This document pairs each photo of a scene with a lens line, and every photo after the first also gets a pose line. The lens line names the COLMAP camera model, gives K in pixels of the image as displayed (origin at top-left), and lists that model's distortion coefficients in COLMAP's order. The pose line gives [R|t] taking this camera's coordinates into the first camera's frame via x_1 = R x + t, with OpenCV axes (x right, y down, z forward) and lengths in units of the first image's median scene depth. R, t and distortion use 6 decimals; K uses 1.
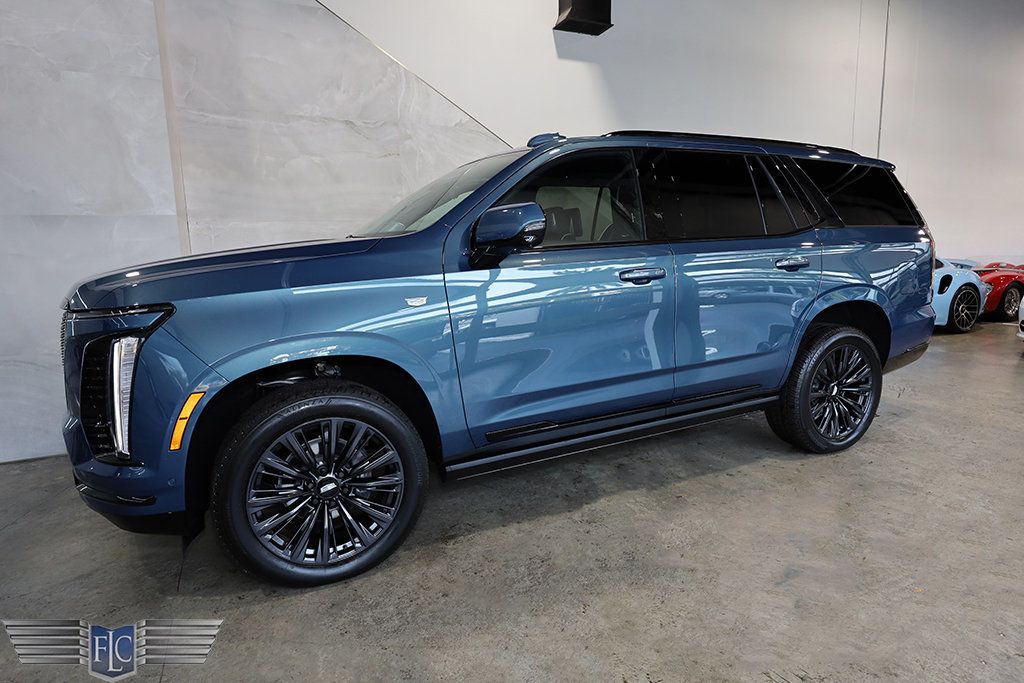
lens RADIAL K [[568.9, 0, 513.8], [0, 568.9, 329.4], [0, 0, 1]] dist [-0.000115, 0.002693]
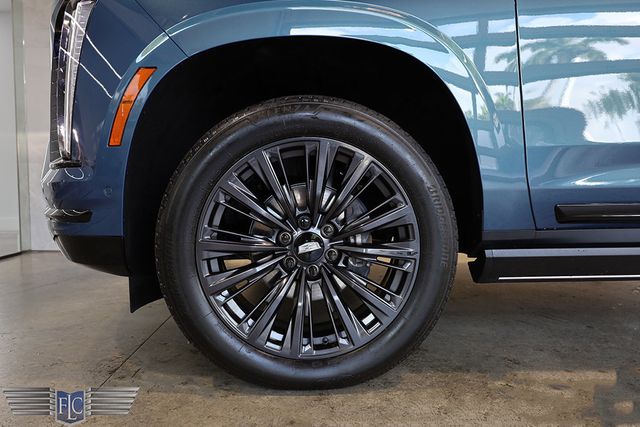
lens RADIAL K [[446.0, 0, 323.3], [0, 446.0, 214.8], [0, 0, 1]] dist [0.005761, -0.002321]
pose [[0.925703, 0.059291, -0.373574, -0.103073], [-0.089661, 0.993886, -0.064434, 0.251909], [0.367470, 0.093142, 0.925360, 0.465215]]
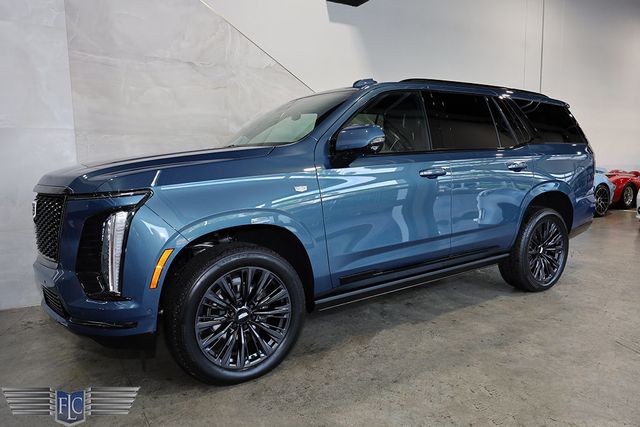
lens RADIAL K [[446.0, 0, 316.8], [0, 446.0, 202.6], [0, 0, 1]] dist [0.005761, -0.002321]
pose [[0.991875, -0.005215, 0.127106, -0.261561], [0.010690, 0.999042, -0.042431, 0.035150], [-0.126763, 0.043446, 0.990981, -0.163875]]
